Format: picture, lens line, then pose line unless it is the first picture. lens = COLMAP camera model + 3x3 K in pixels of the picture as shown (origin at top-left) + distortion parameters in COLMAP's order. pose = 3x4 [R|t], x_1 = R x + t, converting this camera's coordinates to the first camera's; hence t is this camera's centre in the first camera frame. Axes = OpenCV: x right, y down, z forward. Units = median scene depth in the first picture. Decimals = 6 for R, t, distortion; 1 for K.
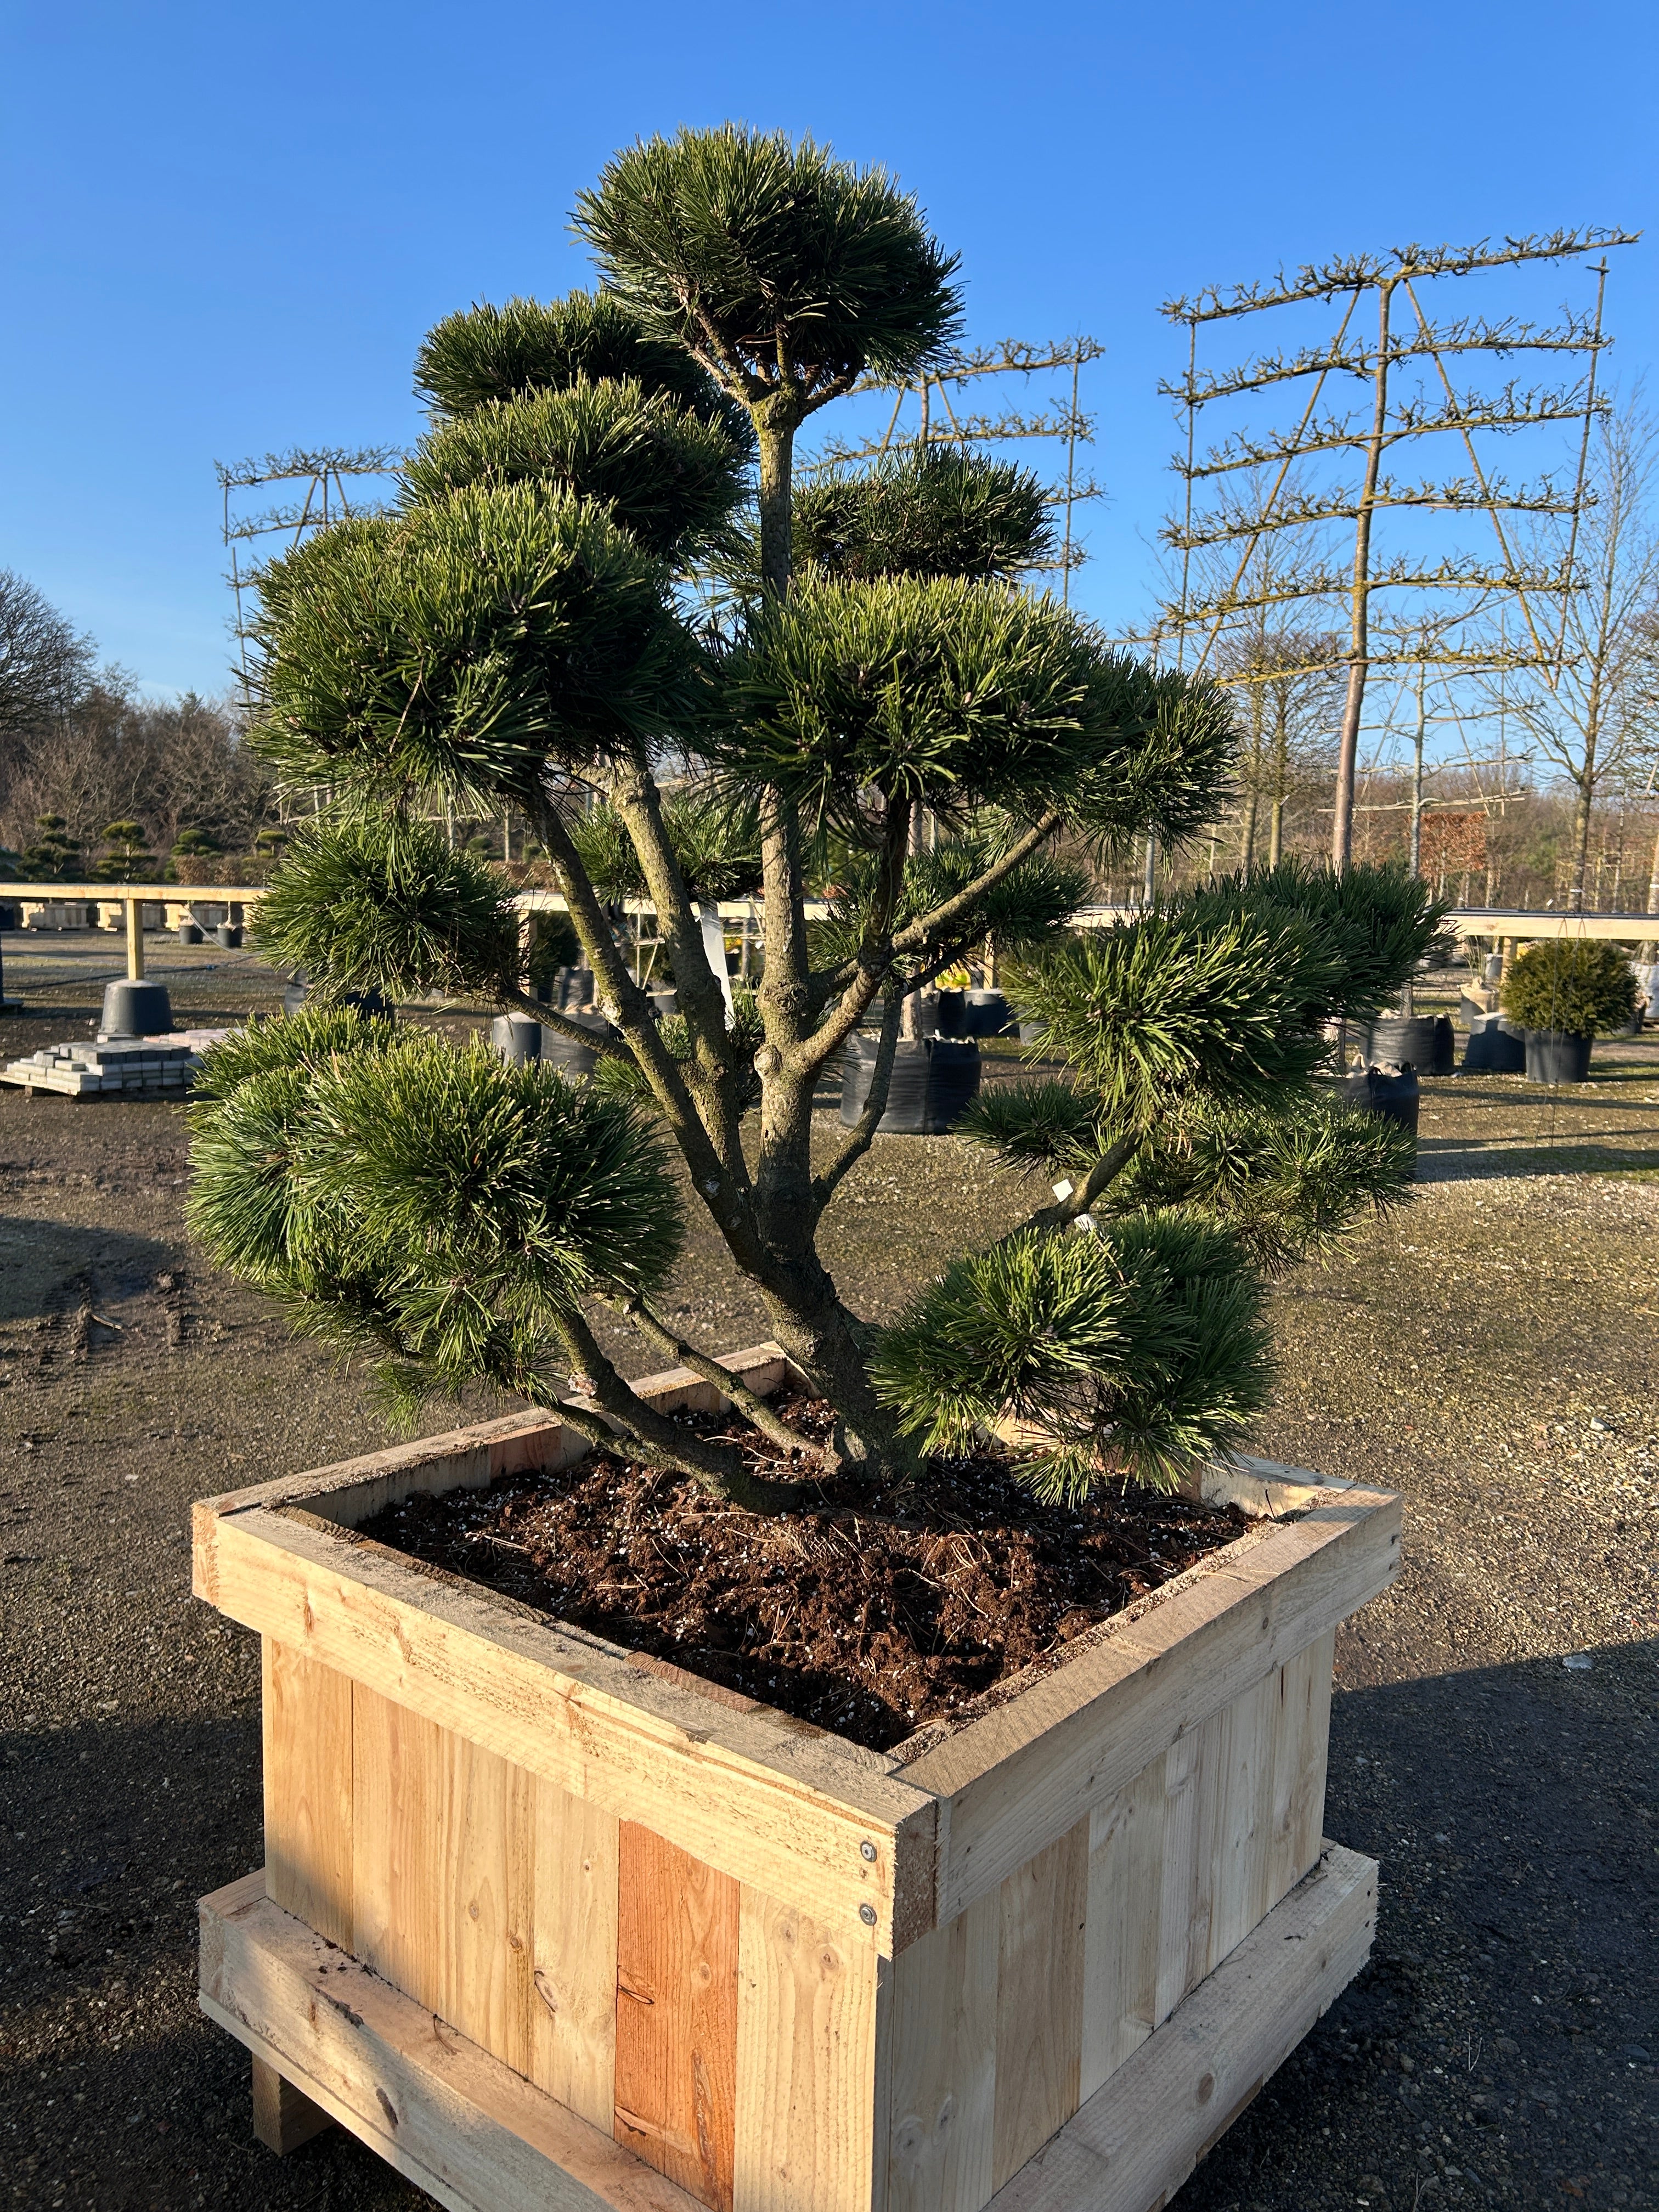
lens RADIAL K [[1660.5, 0, 839.8], [0, 1660.5, 1116.6], [0, 0, 1]] dist [0.049335, -0.059553]
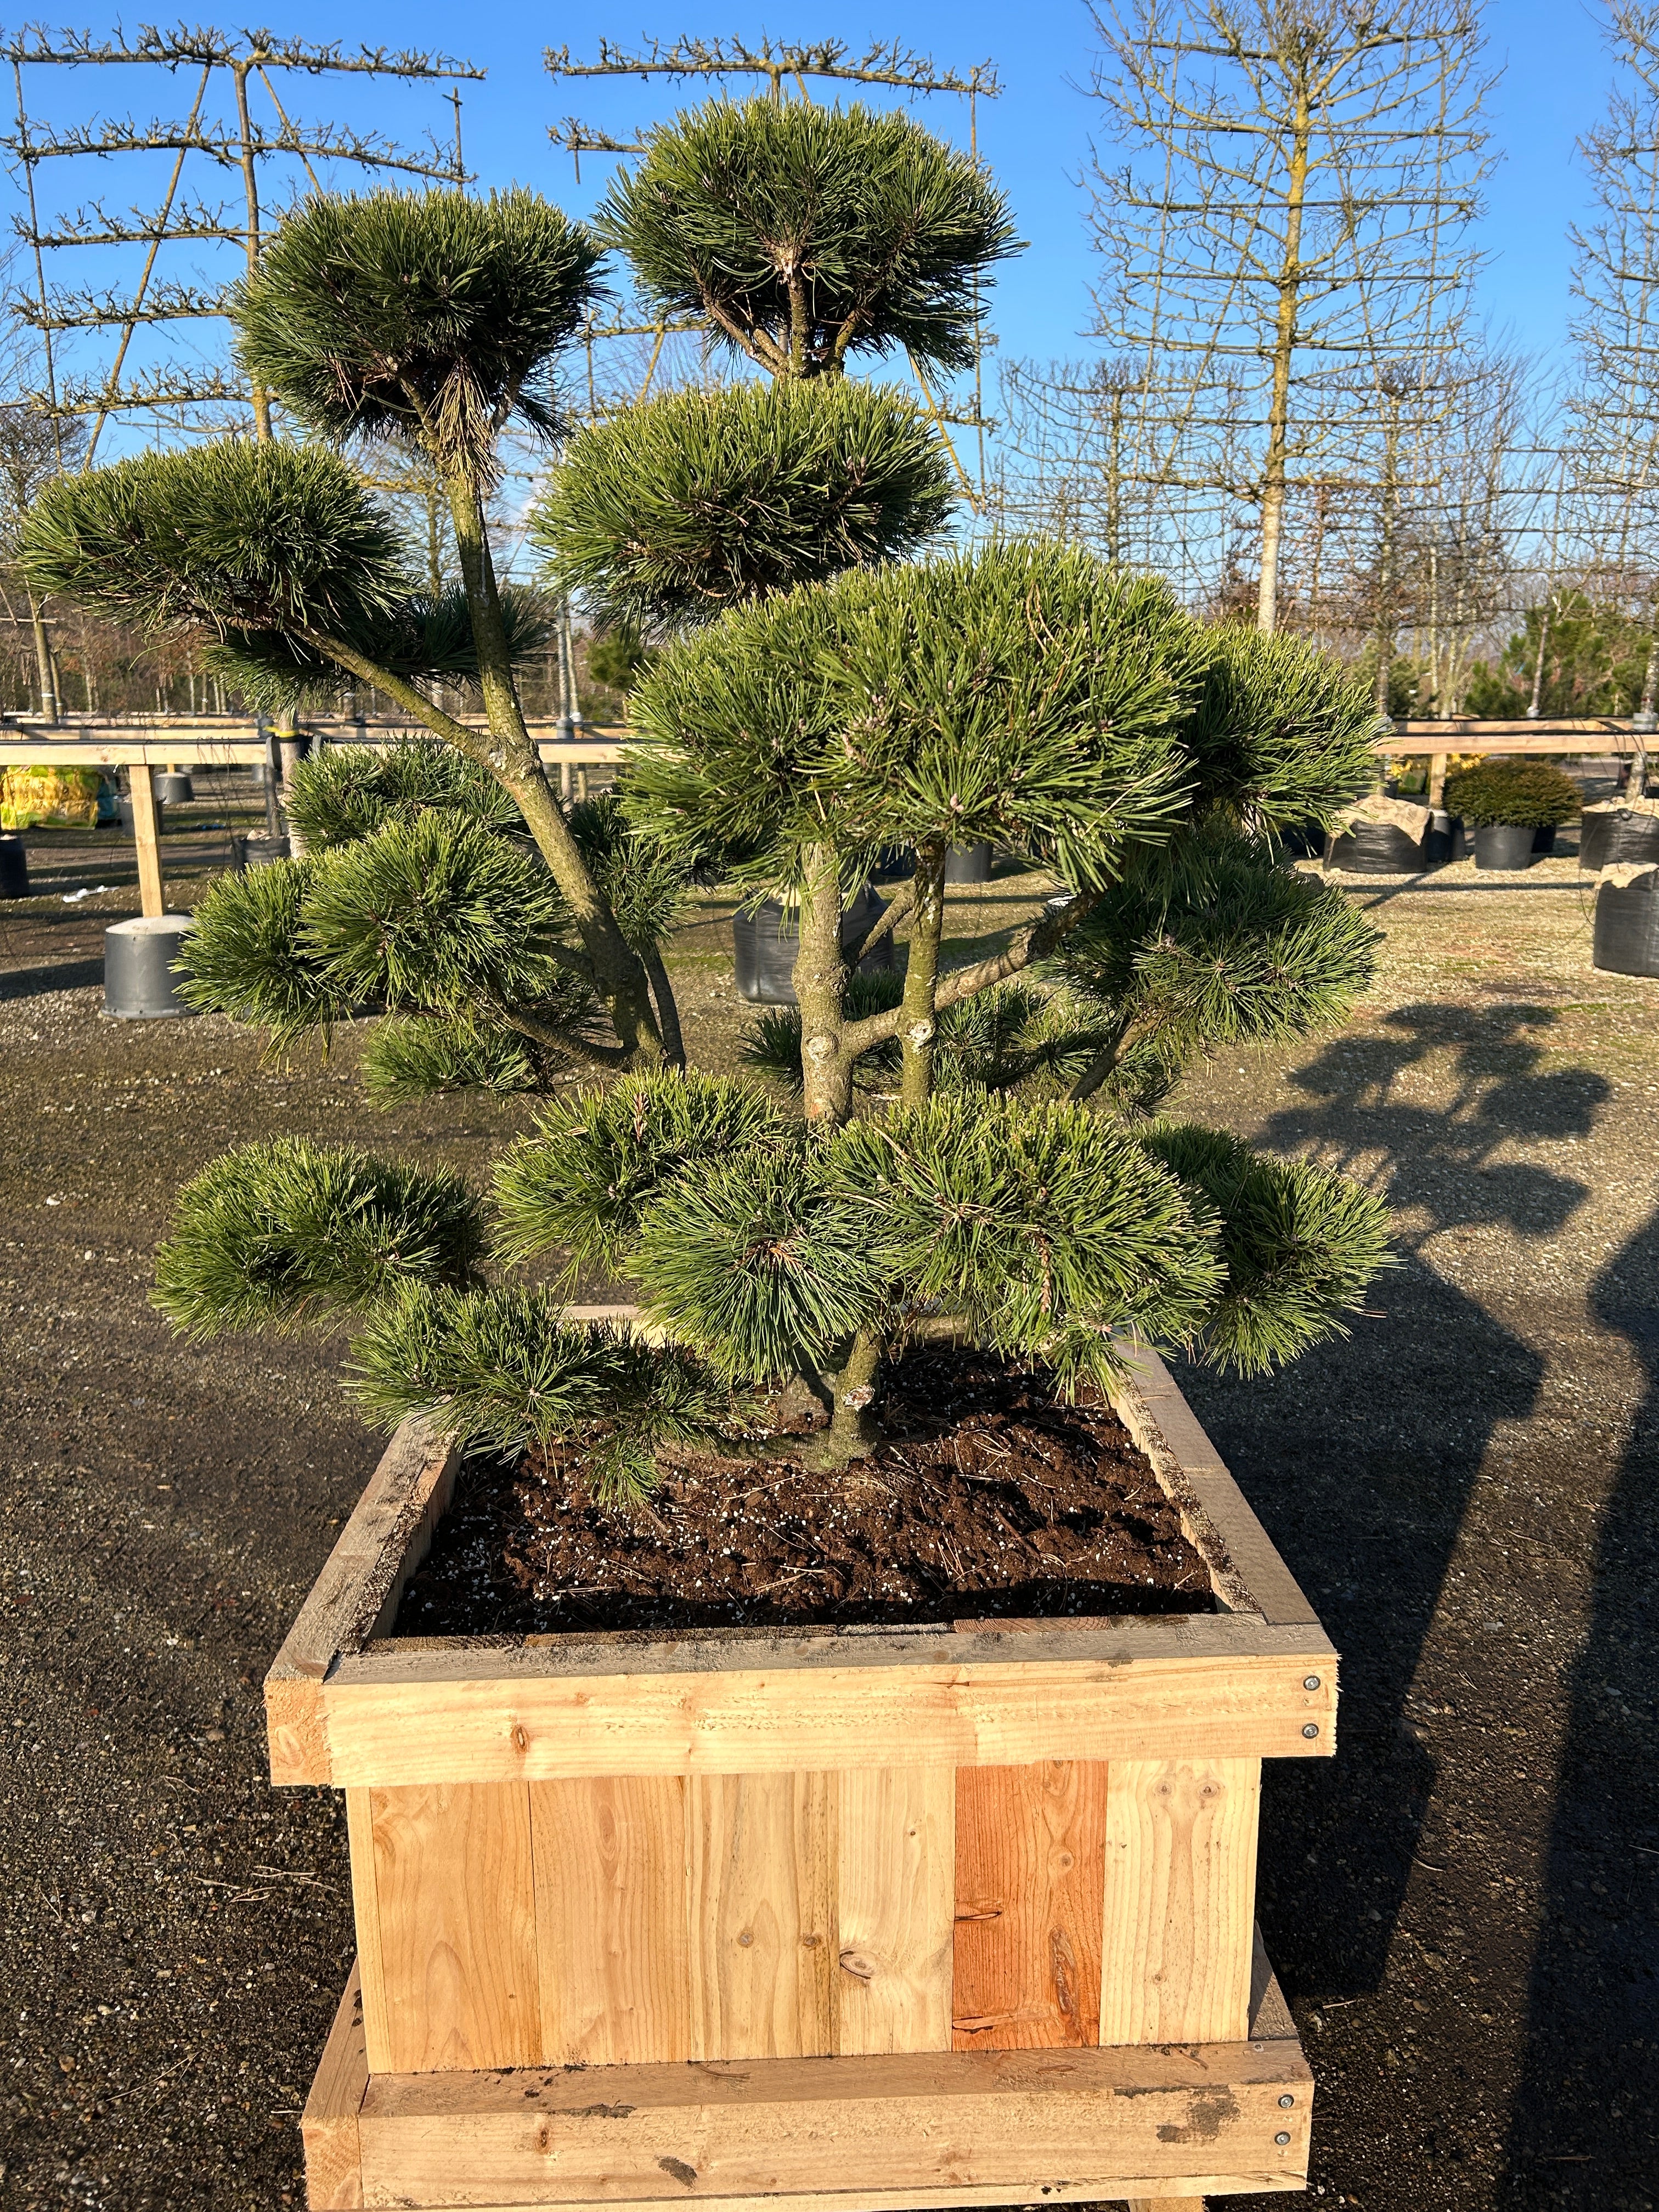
lens RADIAL K [[1660.5, 0, 847.7], [0, 1660.5, 1102.4], [0, 0, 1]] dist [0.049335, -0.059553]
pose [[0.744608, -0.175339, 0.644062, -0.124466], [0.103606, 0.983549, 0.147980, -0.026476], [-0.659413, -0.043458, 0.750524, 0.040360]]
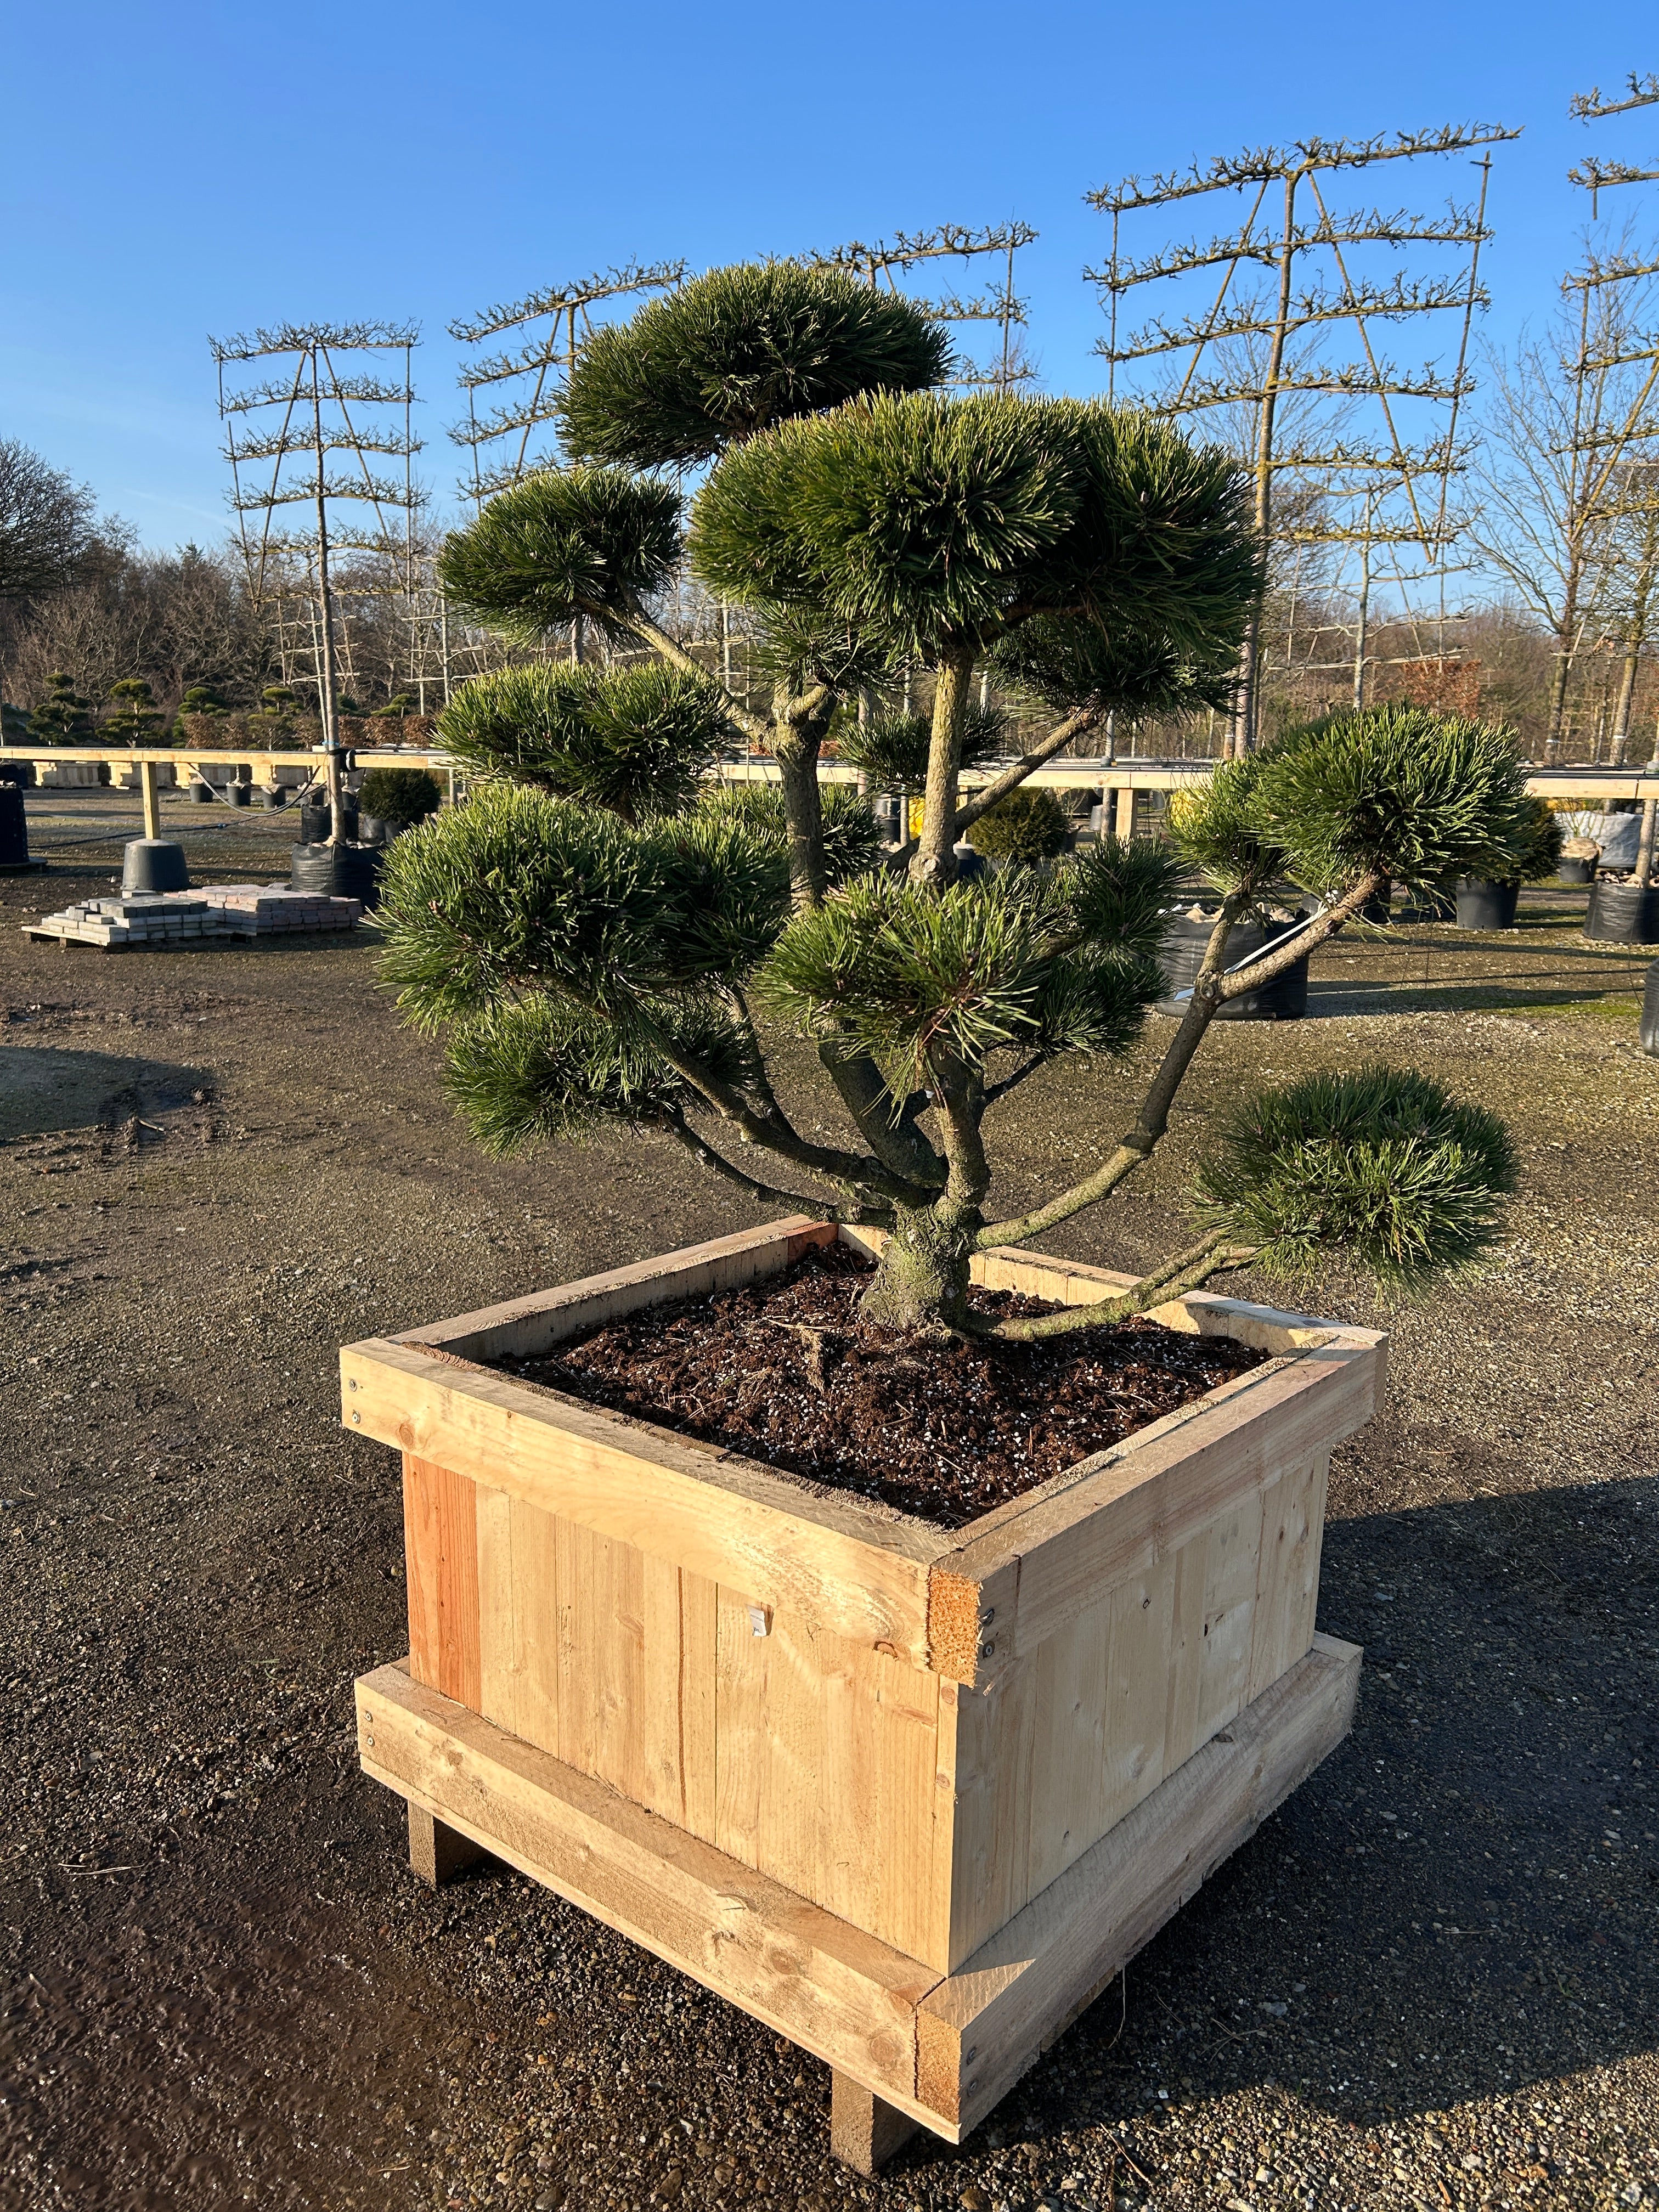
lens RADIAL K [[1660.5, 0, 826.7], [0, 1660.5, 1122.8], [0, 0, 1]] dist [0.049335, -0.059553]
pose [[0.999851, -0.003245, -0.016980, 0.044127], [0.004758, 0.995947, 0.089815, 0.007630], [0.016620, -0.089883, 0.995814, -0.120844]]
